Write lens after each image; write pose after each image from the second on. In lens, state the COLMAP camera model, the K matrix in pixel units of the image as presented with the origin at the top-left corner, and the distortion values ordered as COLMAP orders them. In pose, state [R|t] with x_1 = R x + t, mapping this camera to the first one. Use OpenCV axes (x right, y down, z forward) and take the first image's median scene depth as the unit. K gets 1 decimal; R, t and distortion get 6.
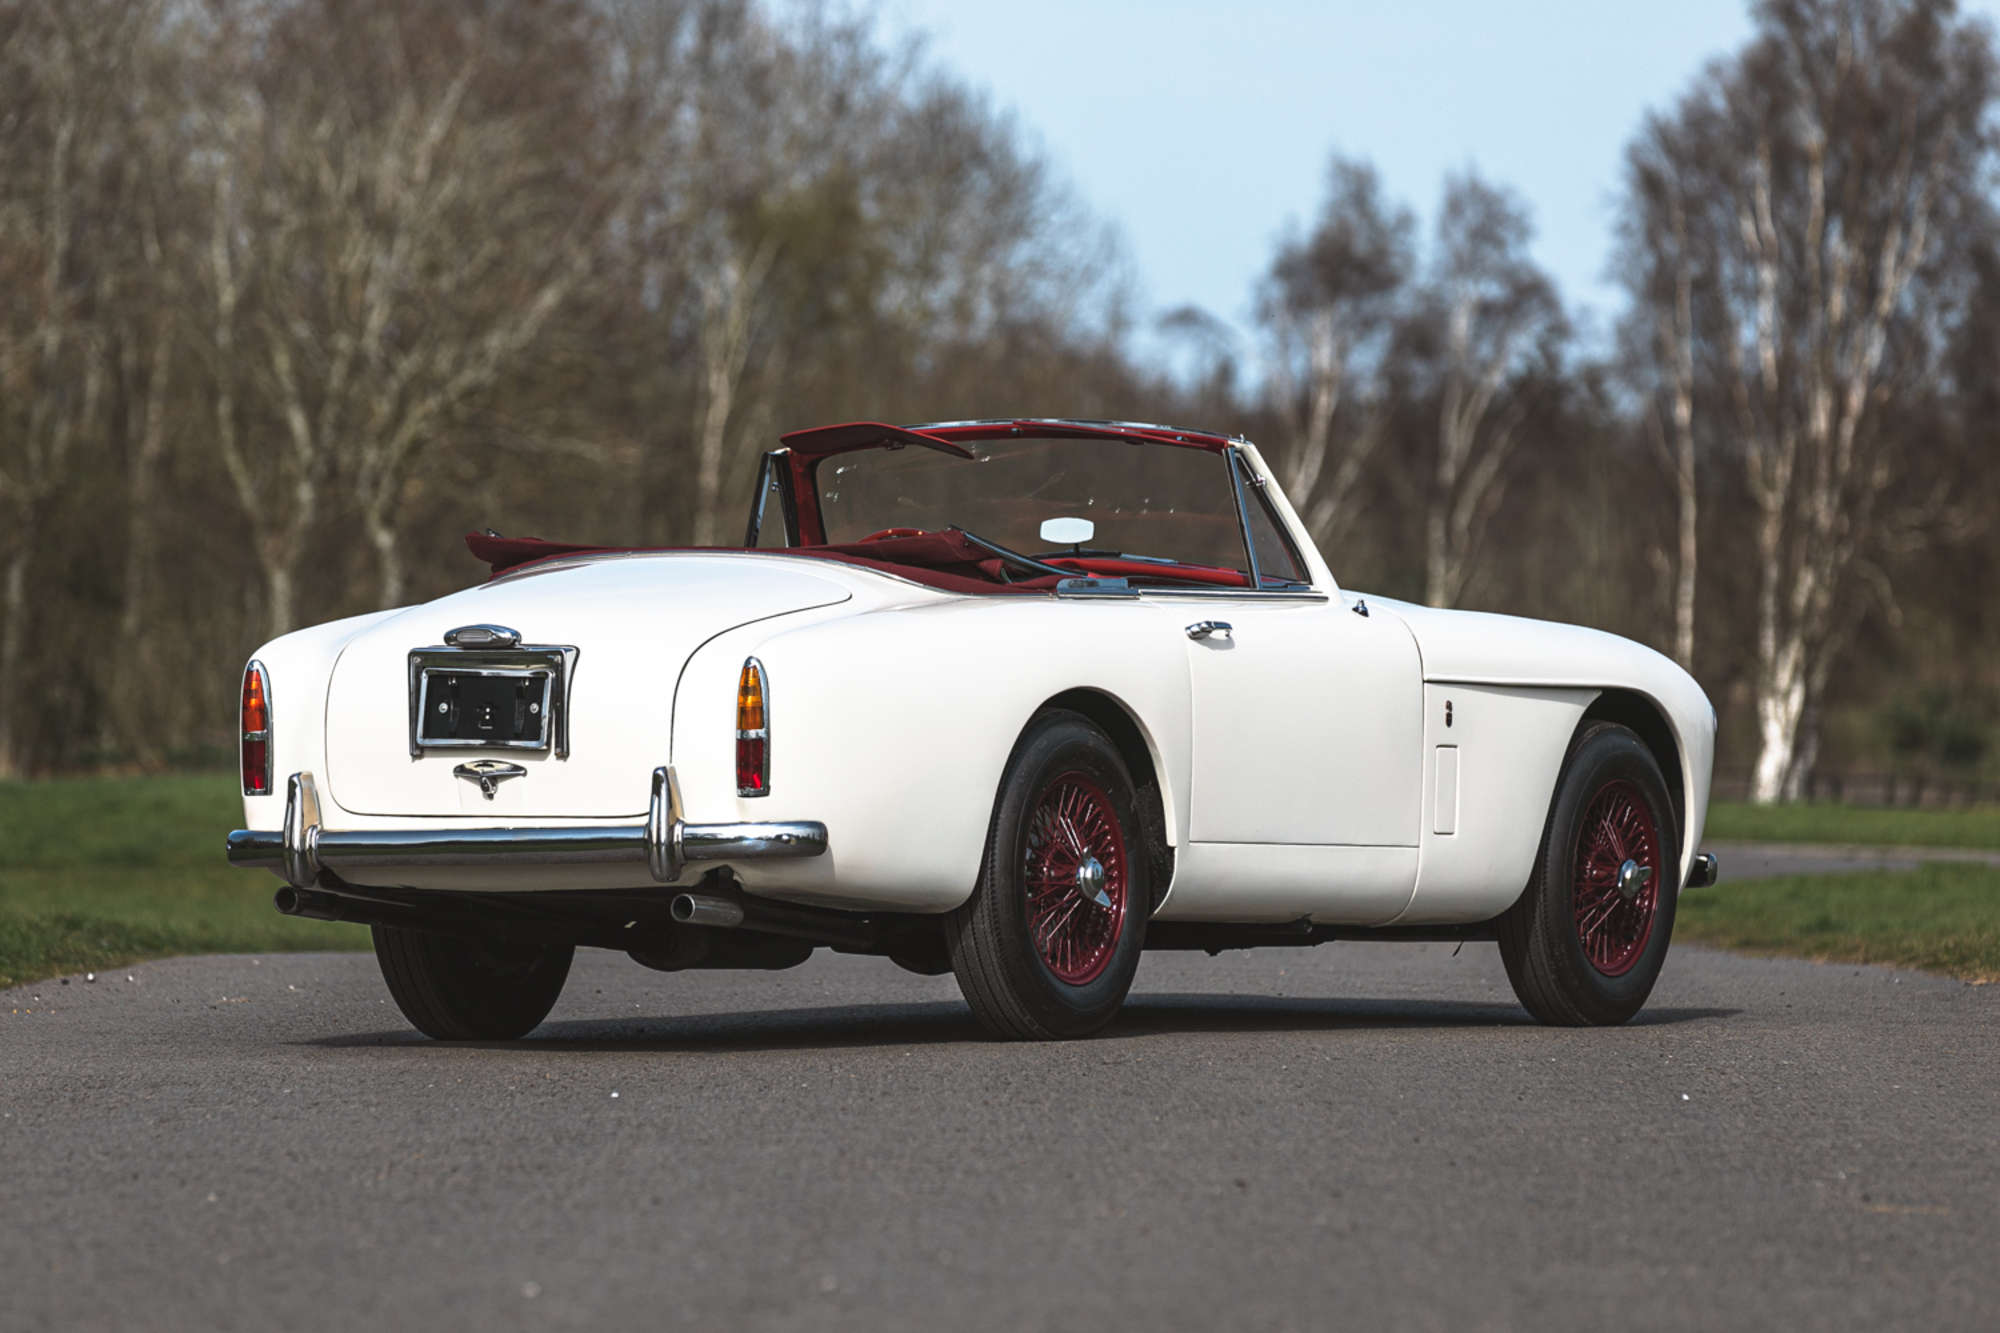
lens RADIAL K [[12993.6, 0, 996.5], [0, 12993.6, 676.4], [0, 0, 1]] dist [-1.074177, 0.000000]
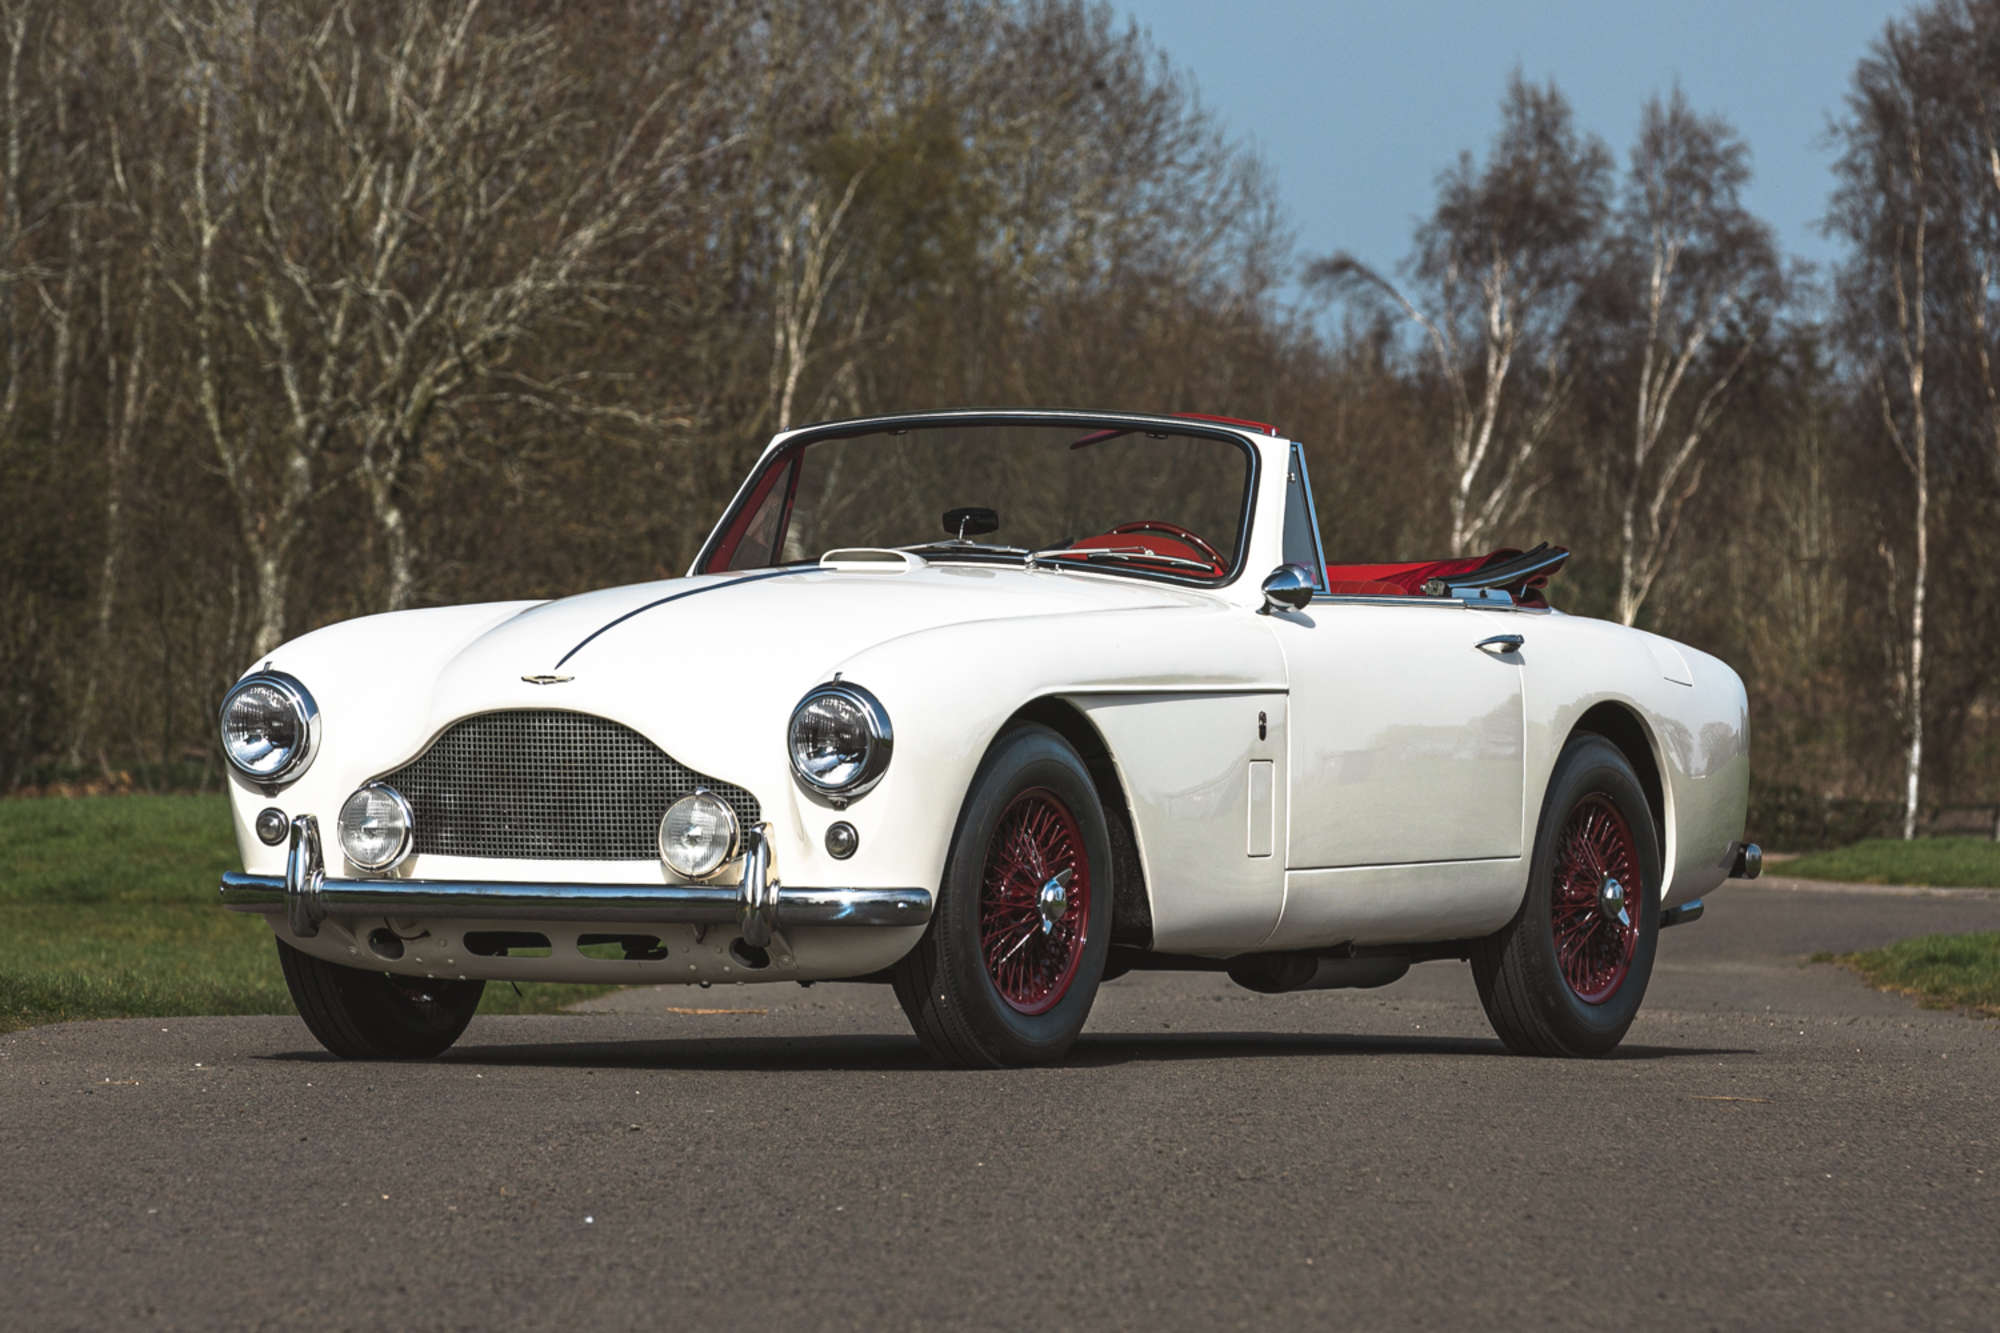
lens RADIAL K [[12993.6, 0, 1006.1], [0, 12993.6, 649.8], [0, 0, 1]] dist [-1.074177, 0.000000]
pose [[0.999936, 0.006079, -0.009547, 0.001832], [-0.006124, 0.999971, -0.004629, 0.002608], [0.009518, 0.004687, 0.999944, 0.253999]]
